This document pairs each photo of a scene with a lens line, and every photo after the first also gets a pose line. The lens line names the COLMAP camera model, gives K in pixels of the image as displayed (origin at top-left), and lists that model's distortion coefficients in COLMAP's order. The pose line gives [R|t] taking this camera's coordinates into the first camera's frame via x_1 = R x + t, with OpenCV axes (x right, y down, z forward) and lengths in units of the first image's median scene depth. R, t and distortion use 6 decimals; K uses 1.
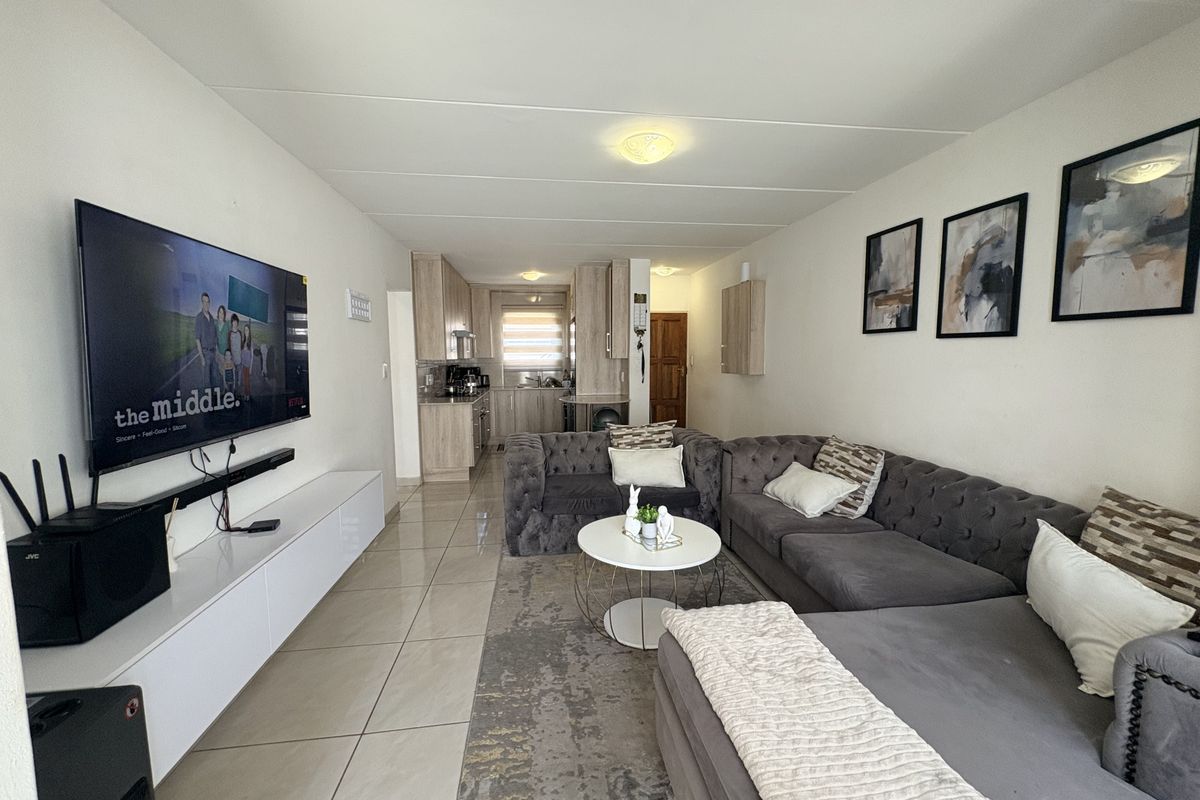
lens RADIAL K [[479.5, 0, 600.0], [0, 479.5, 400.0], [0, 0, 1]] dist [-0.012251, -0.000083]
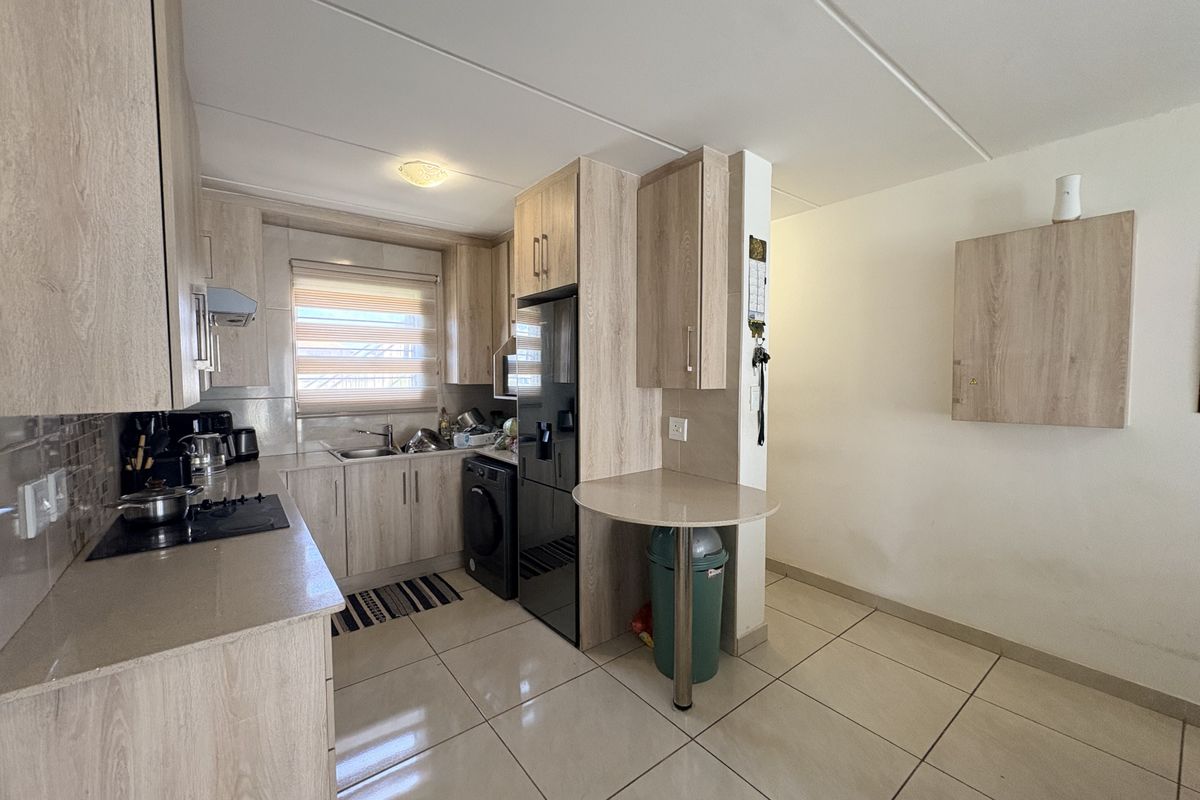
lens RADIAL K [[477.4, 0, 600.0], [0, 477.4, 400.0], [0, 0, 1]] dist [0.001180, 0.000061]
pose [[0.861149, -0.025095, 0.507733, -0.463579], [0.045544, 0.998573, -0.027891, -0.129574], [-0.506308, 0.047143, 0.861063, 1.278377]]
